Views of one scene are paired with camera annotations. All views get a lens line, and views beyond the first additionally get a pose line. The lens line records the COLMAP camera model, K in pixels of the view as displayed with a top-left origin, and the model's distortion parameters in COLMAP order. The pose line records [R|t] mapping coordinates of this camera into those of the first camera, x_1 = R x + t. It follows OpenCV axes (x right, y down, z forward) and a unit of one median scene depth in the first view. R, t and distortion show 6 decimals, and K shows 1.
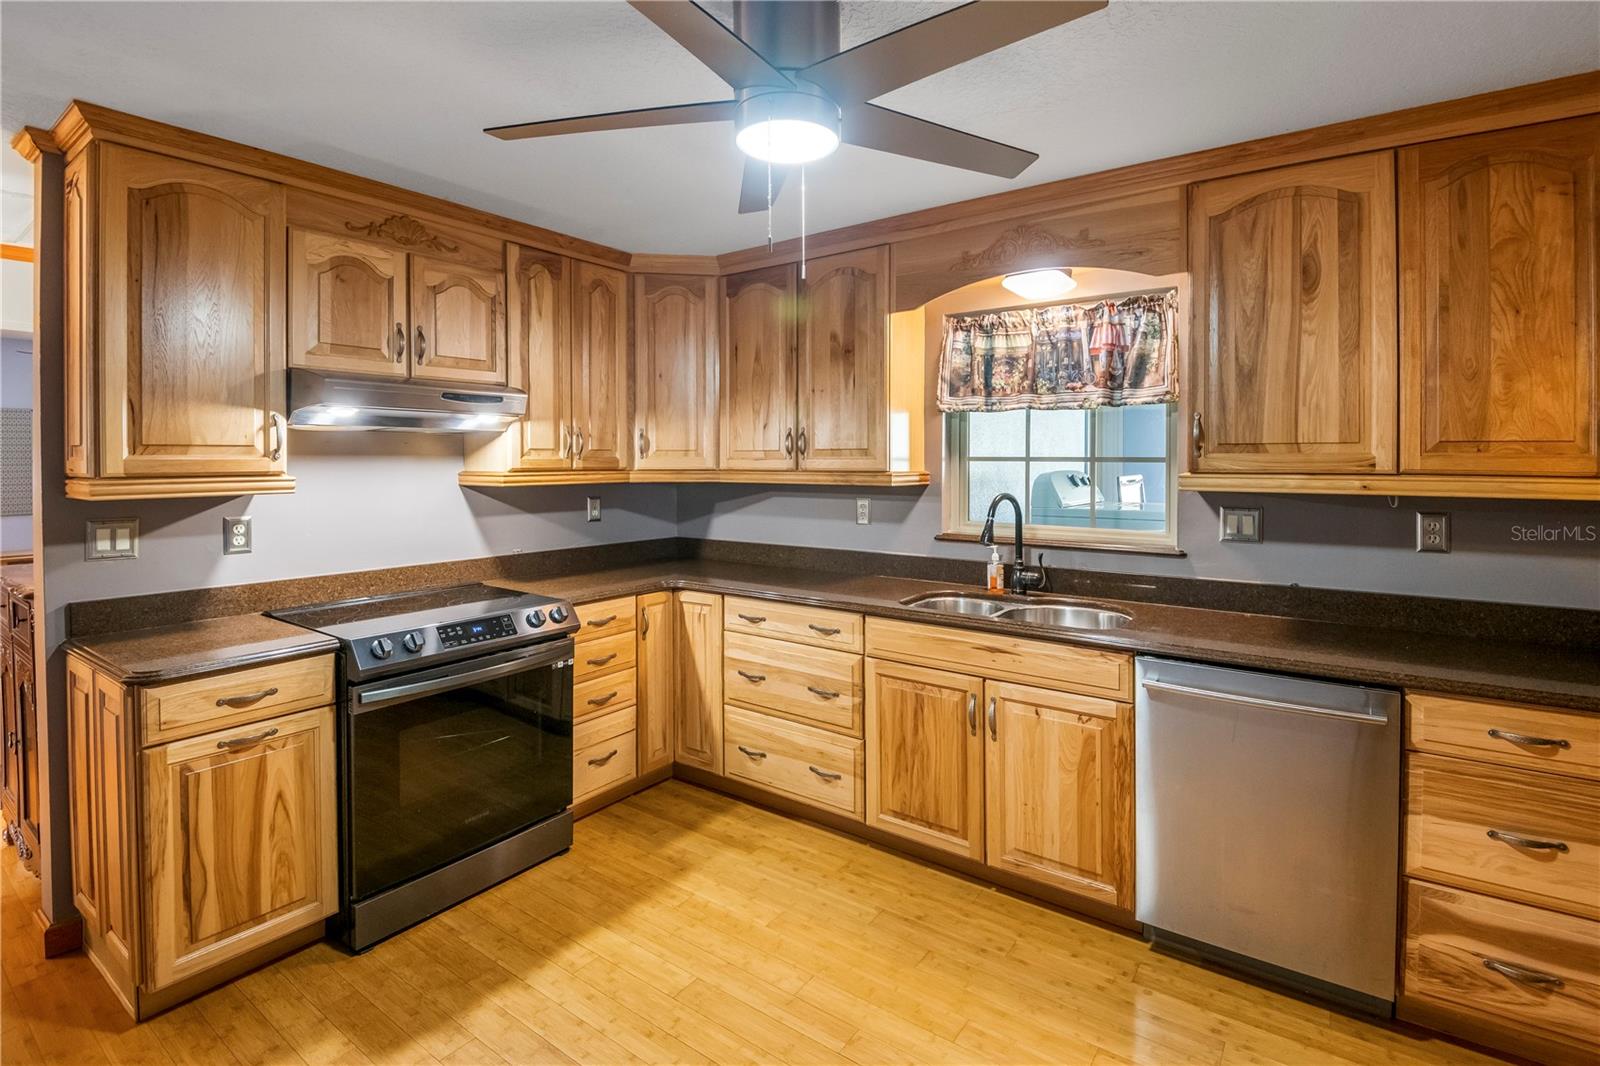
lens RADIAL K [[747.5, 0, 810.8], [0, 747.5, 465.8], [0, 0, 1]] dist [-0.009210, -0.006329]
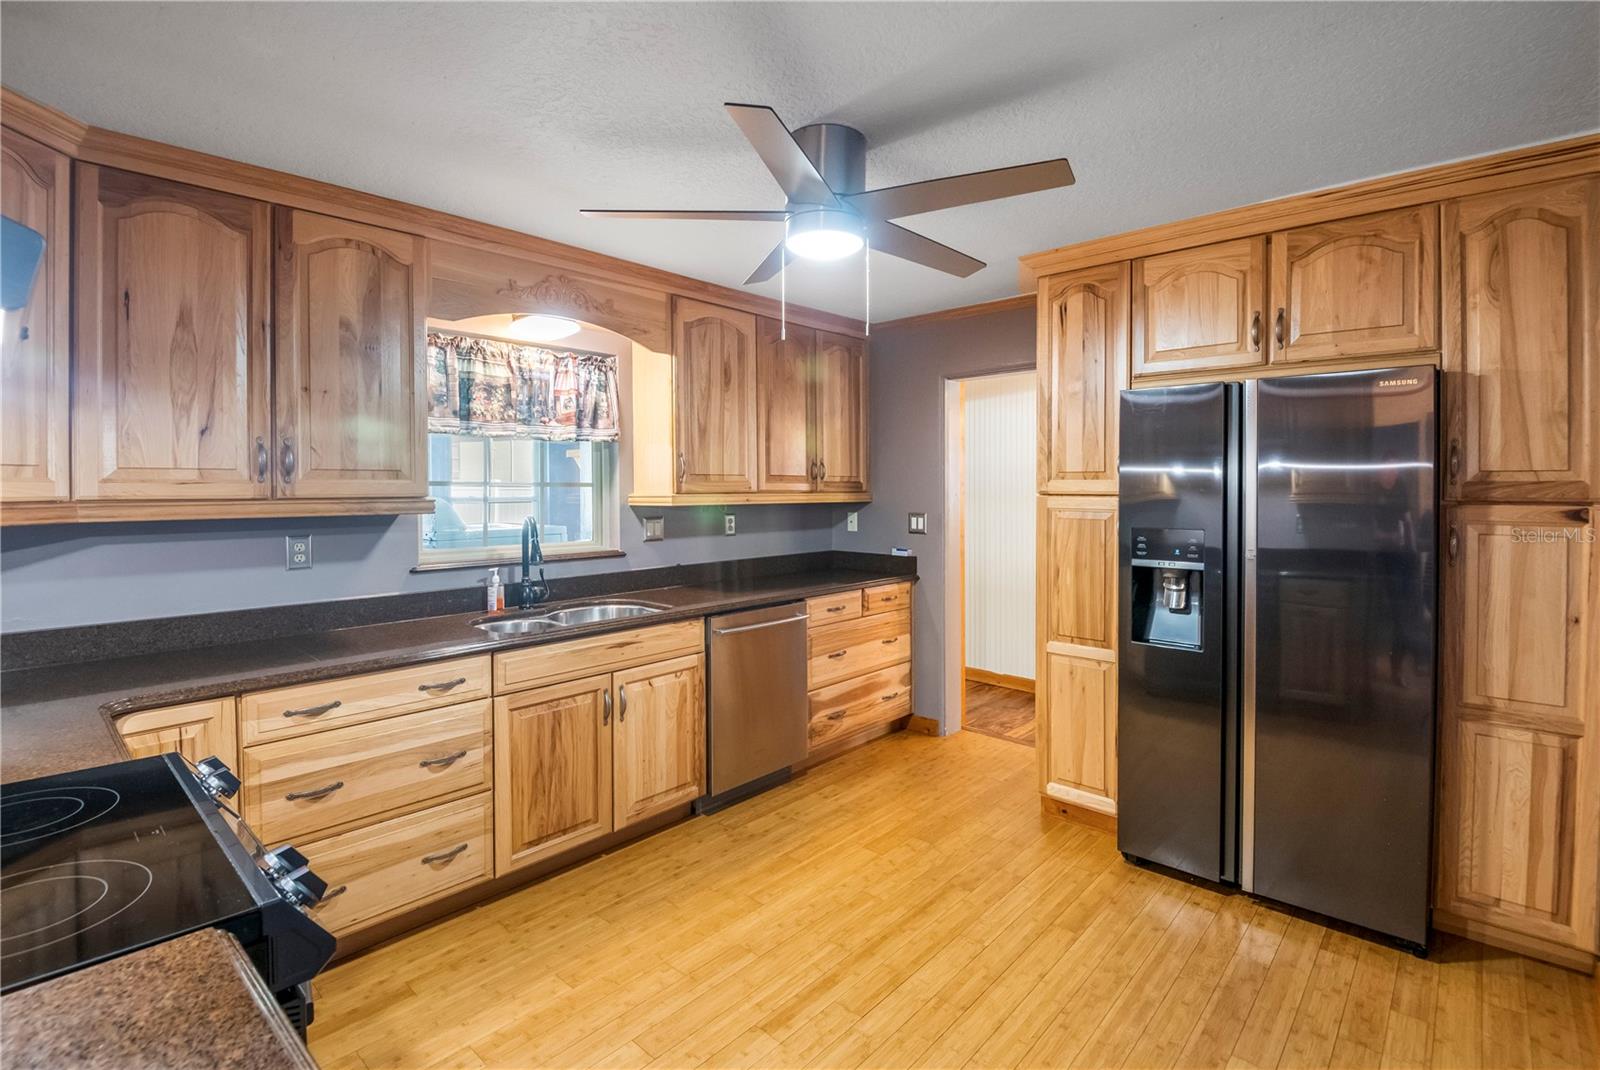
lens RADIAL K [[747.5, 0, 794.1], [0, 747.5, 494.0], [0, 0, 1]] dist [-0.009210, -0.006329]
pose [[0.115490, -0.010121, 0.993257, -0.809746], [0.007282, 0.999930, 0.009342, -0.001749], [-0.993282, 0.006154, 0.115555, 0.532714]]
